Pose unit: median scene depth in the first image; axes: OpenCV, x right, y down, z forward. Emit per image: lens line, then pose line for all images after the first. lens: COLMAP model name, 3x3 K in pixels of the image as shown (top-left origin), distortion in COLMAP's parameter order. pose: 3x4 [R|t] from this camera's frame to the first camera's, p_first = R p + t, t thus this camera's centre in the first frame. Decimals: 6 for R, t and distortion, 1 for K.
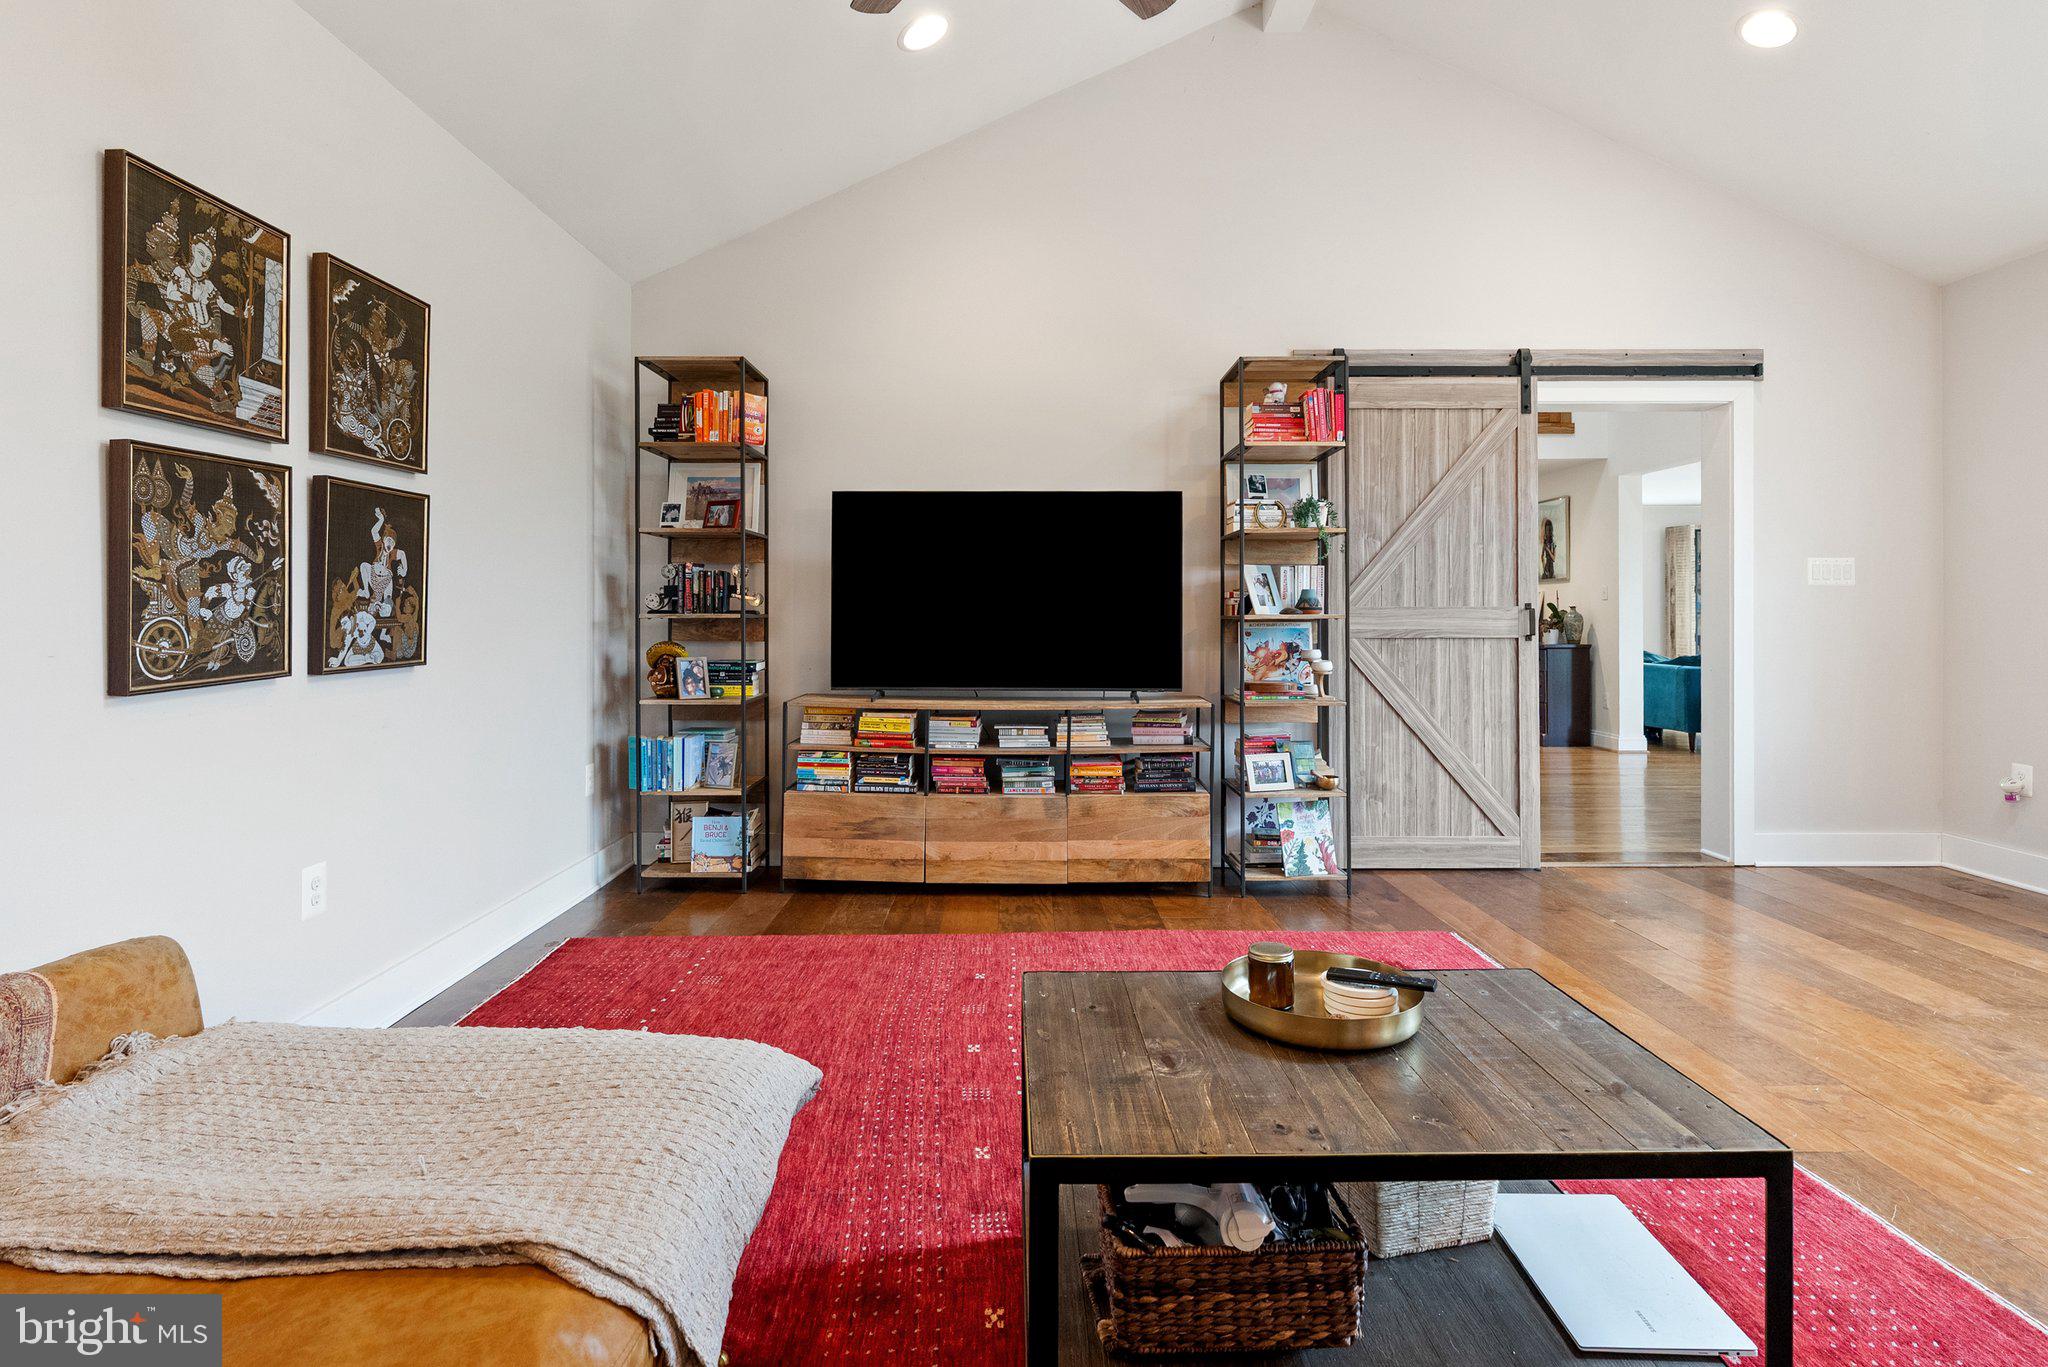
lens RADIAL K [[1043.8, 0, 1024.4], [0, 1043.8, 604.4], [0, 0, 1]] dist [-0.004163, 0.001046]
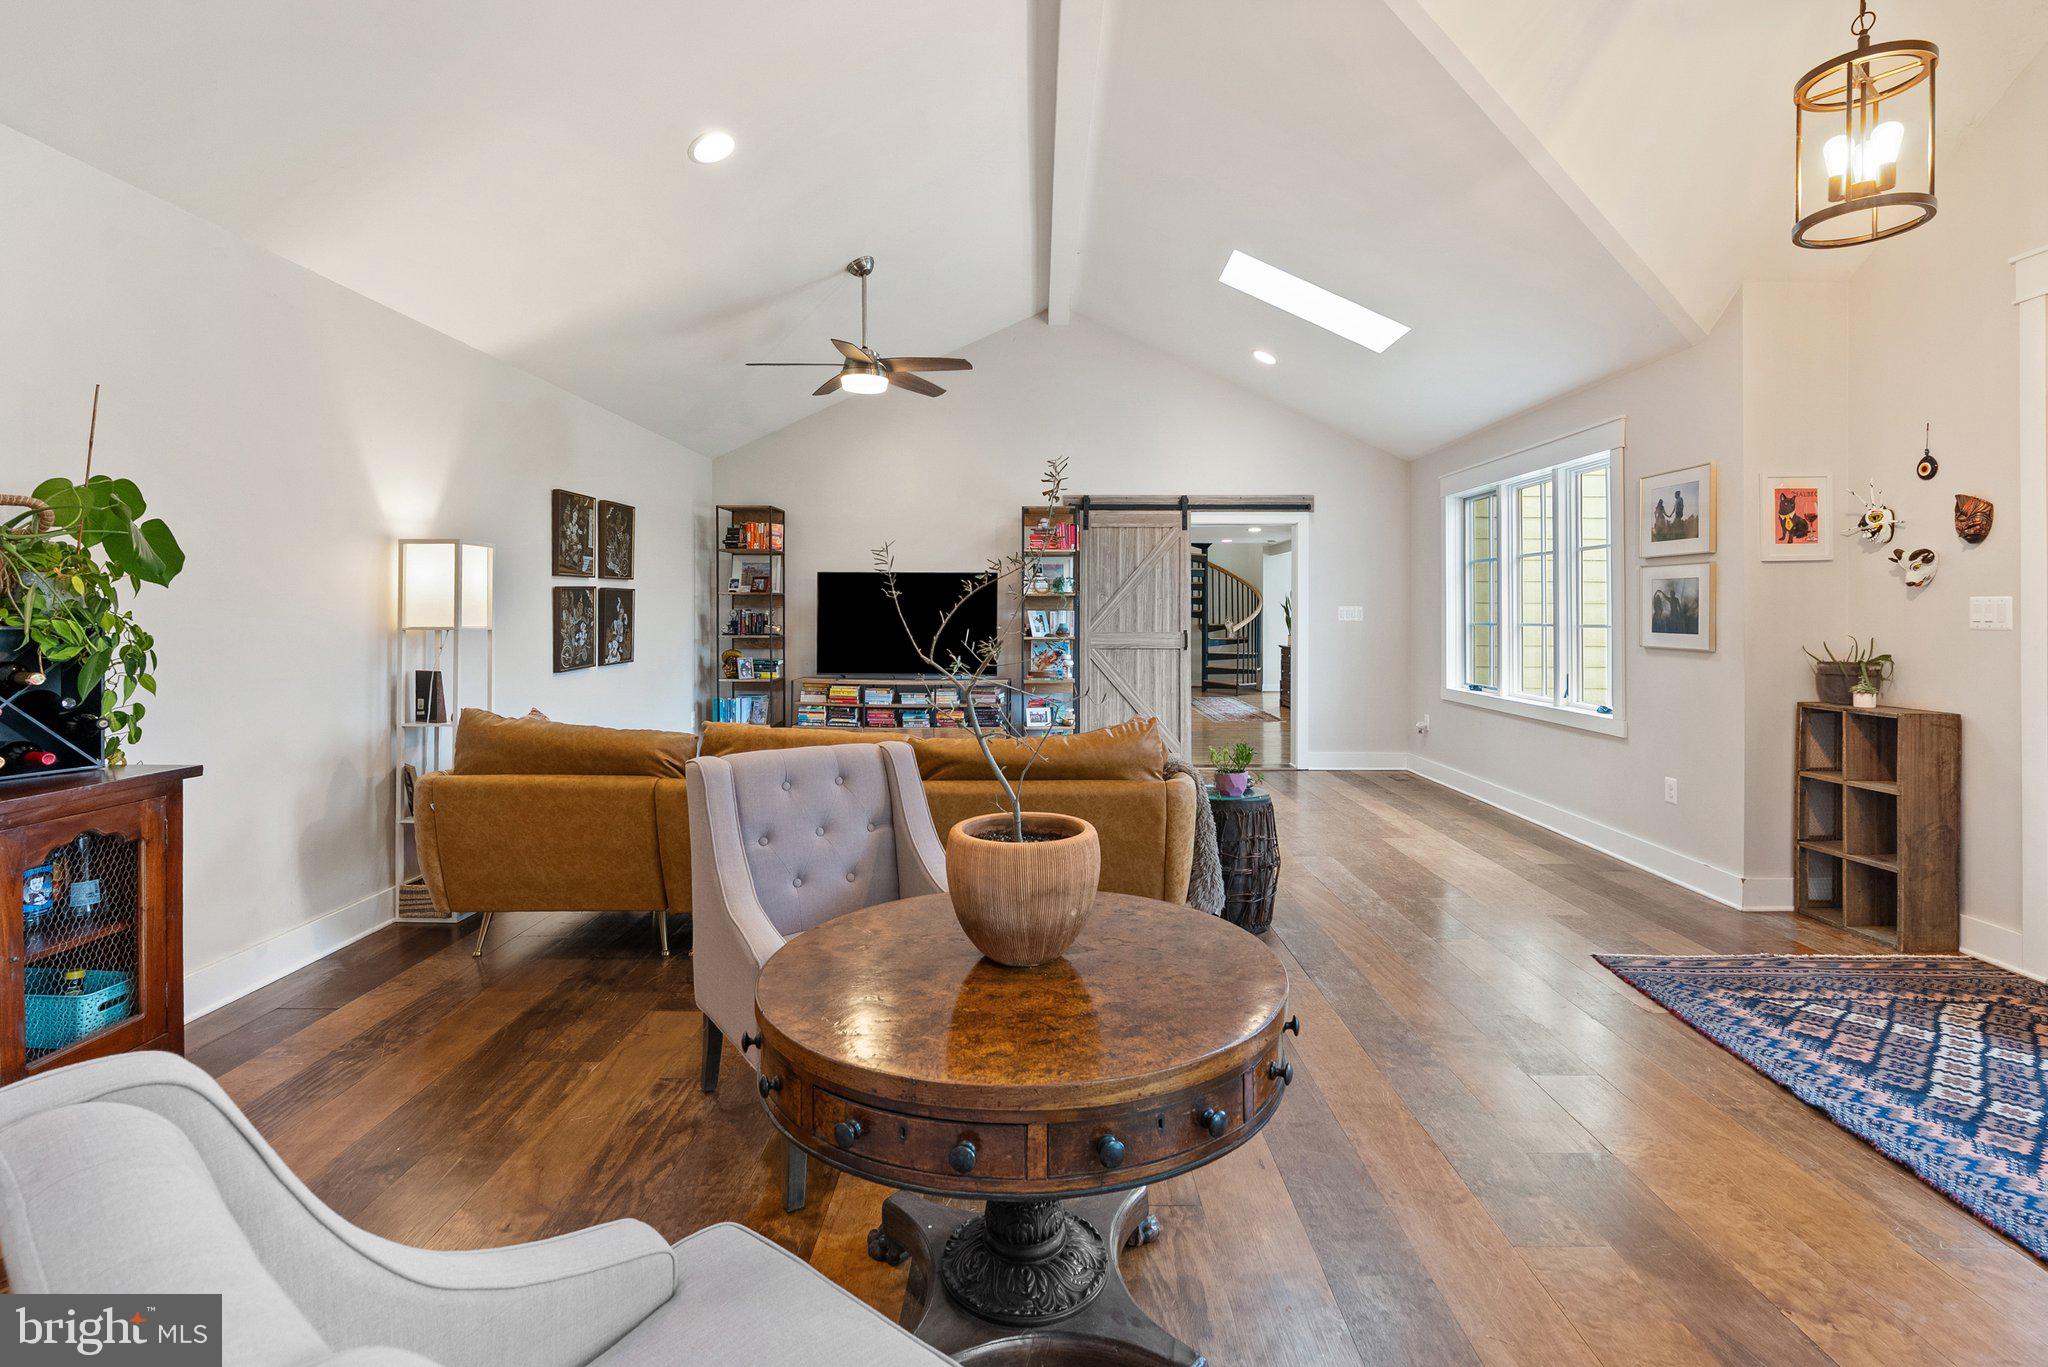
lens RADIAL K [[974.6, 0, 1042.9], [0, 974.6, 611.6], [0, 0, 1]] dist [-0.004440, 0.000524]
pose [[0.999995, 0.003063, 0.001268, 0.238073], [-0.003076, 0.999947, 0.009778, -0.055234], [-0.001237, -0.009782, 0.999951, -0.829439]]
